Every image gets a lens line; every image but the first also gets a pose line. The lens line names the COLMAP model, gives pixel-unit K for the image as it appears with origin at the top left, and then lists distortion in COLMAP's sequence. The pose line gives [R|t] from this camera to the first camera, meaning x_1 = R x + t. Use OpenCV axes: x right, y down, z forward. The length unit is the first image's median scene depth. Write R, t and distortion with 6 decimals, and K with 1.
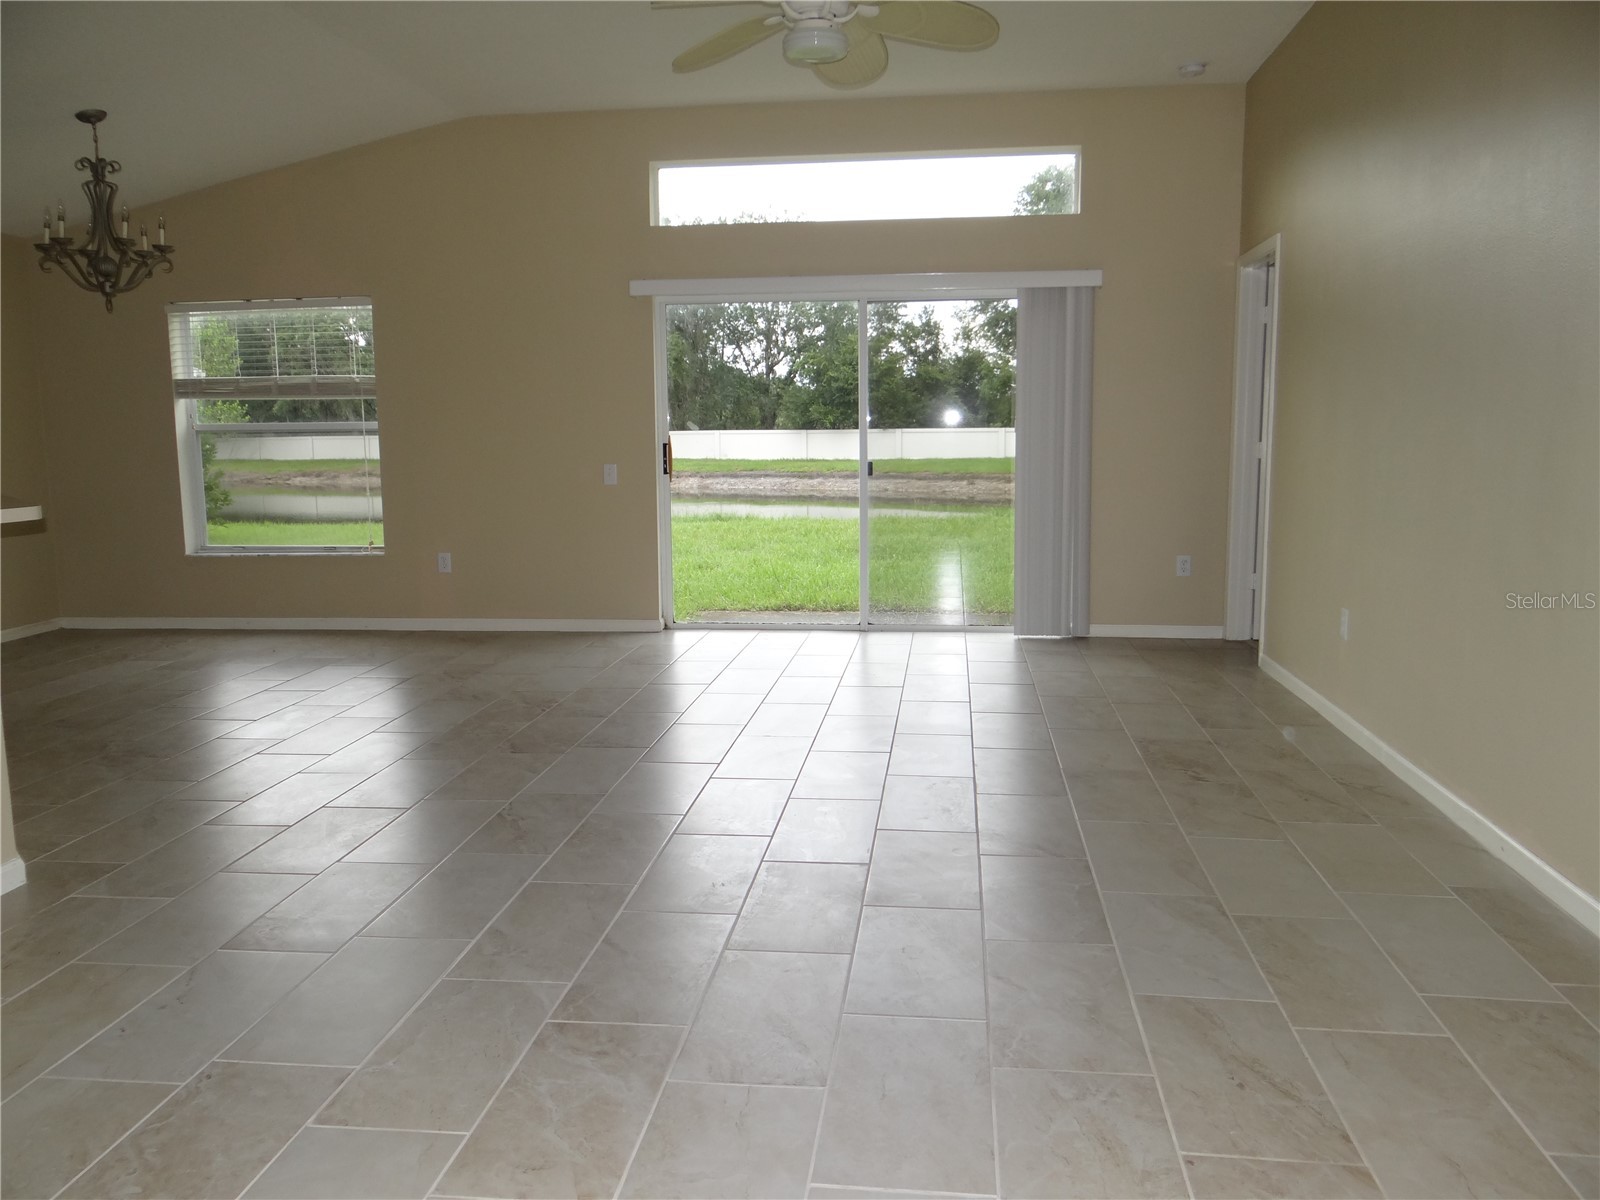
lens RADIAL K [[1274.3, 0, 800.0], [0, 1274.3, 600.0], [0, 0, 1]] dist [0.005563, 0.002742]
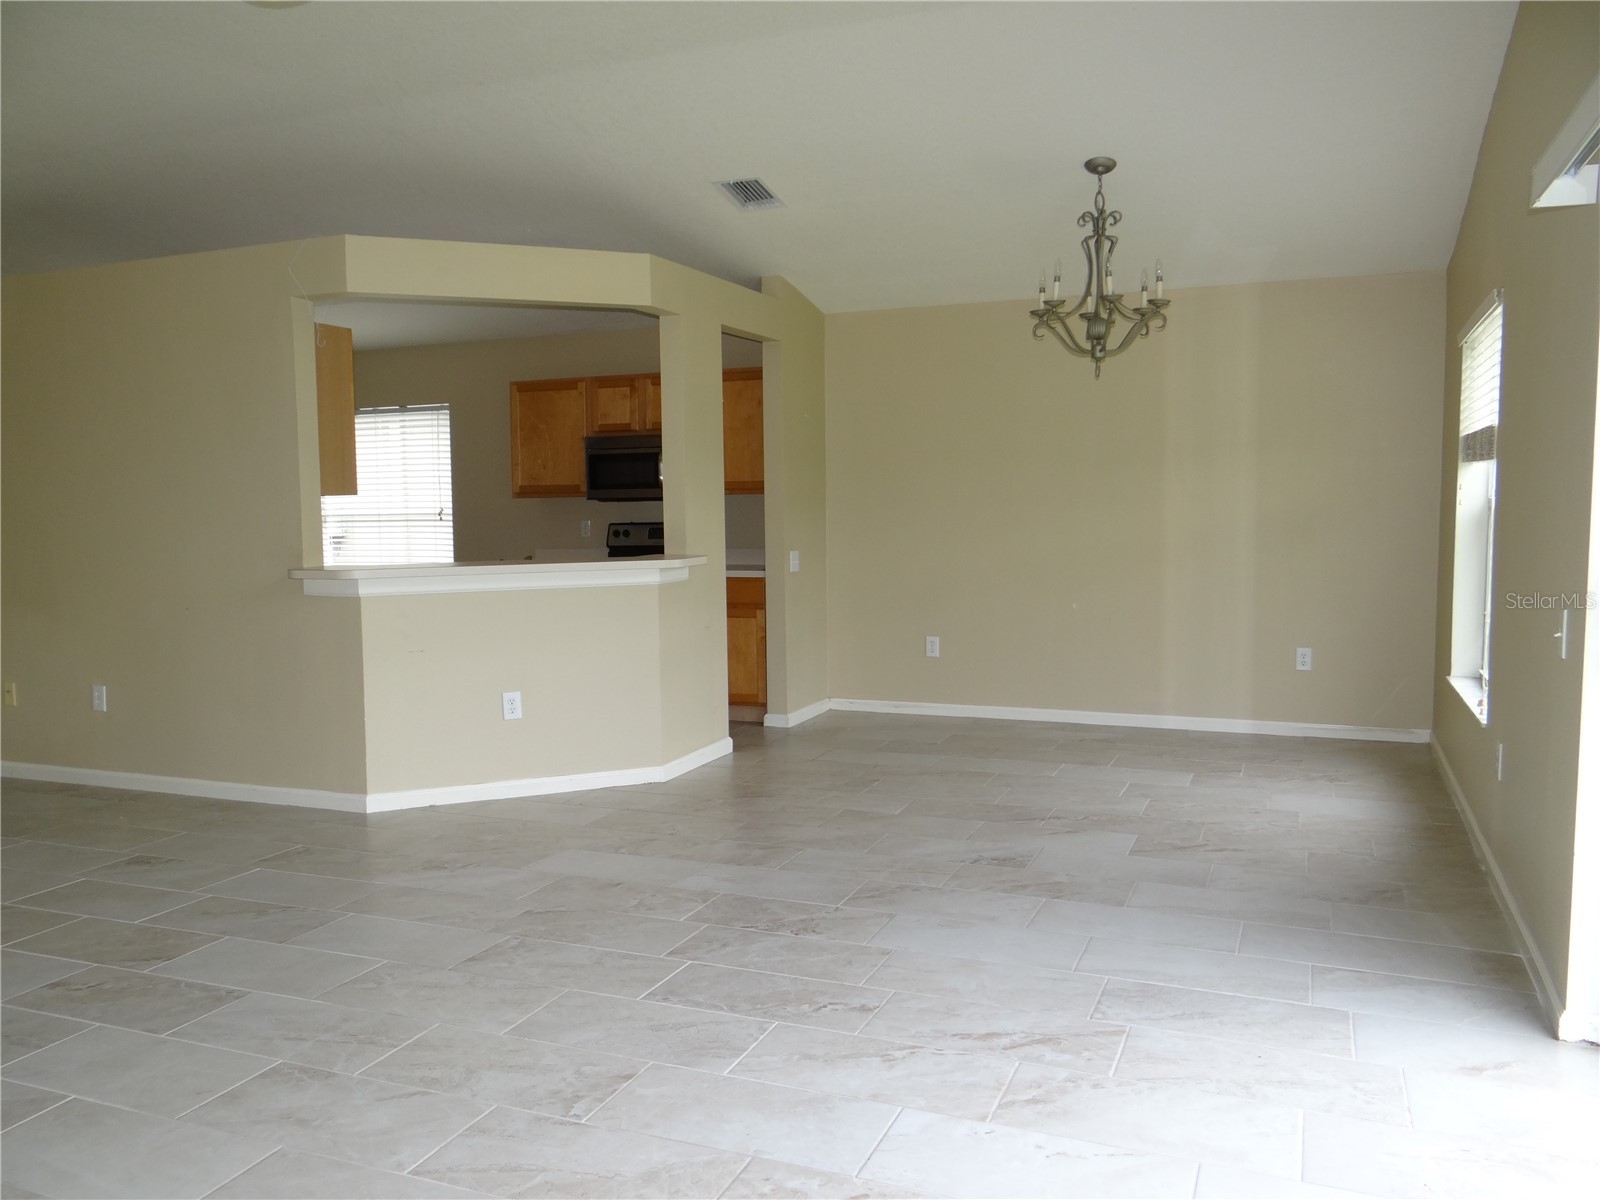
lens RADIAL K [[1274.3, 0, 800.0], [0, 1274.3, 600.0], [0, 0, 1]] dist [0.005563, 0.002742]
pose [[-0.266249, 0.098012, -0.958908, 0.587690], [-0.110155, 0.985206, 0.131285, -0.243348], [0.957589, 0.140583, -0.251514, 1.557428]]
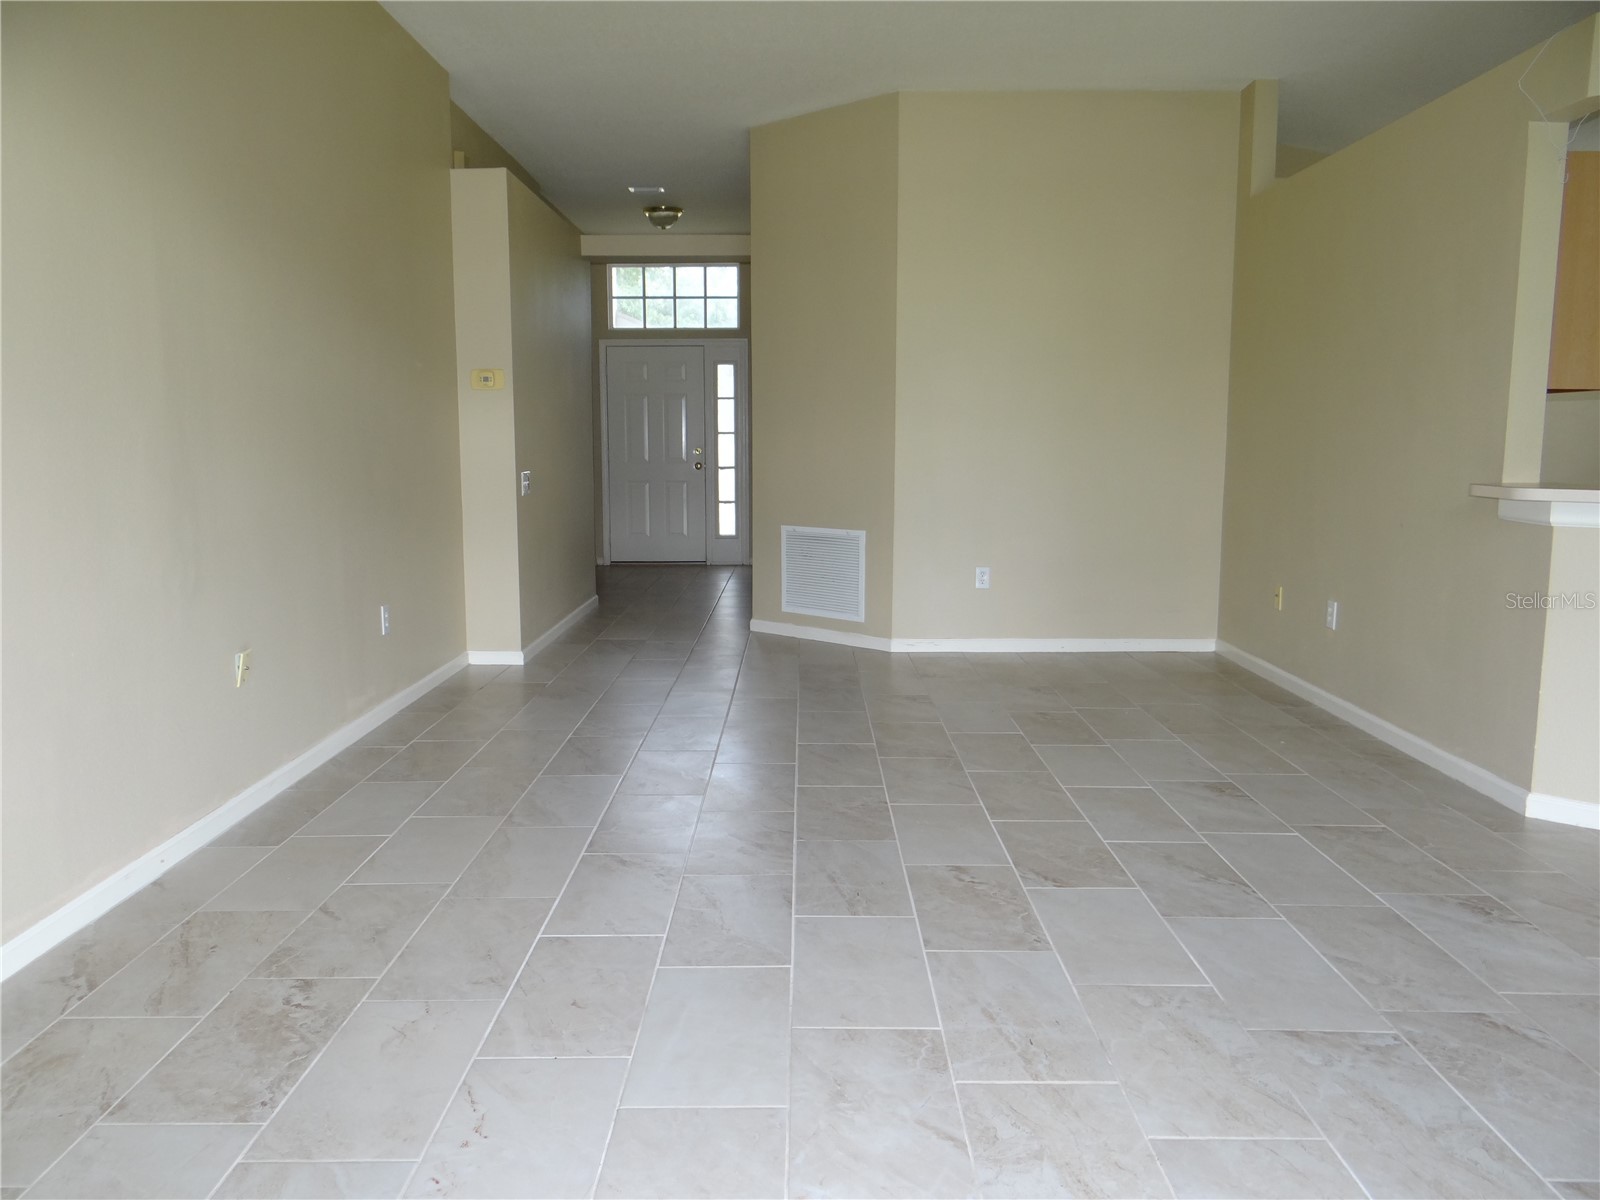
lens RADIAL K [[1274.3, 0, 800.0], [0, 1274.3, 600.0], [0, 0, 1]] dist [0.005563, 0.002742]
pose [[-0.993260, 0.029449, -0.112103, 0.137756], [-0.001095, 0.964757, 0.263141, -0.224029], [0.115901, 0.261490, -0.958222, 1.662011]]
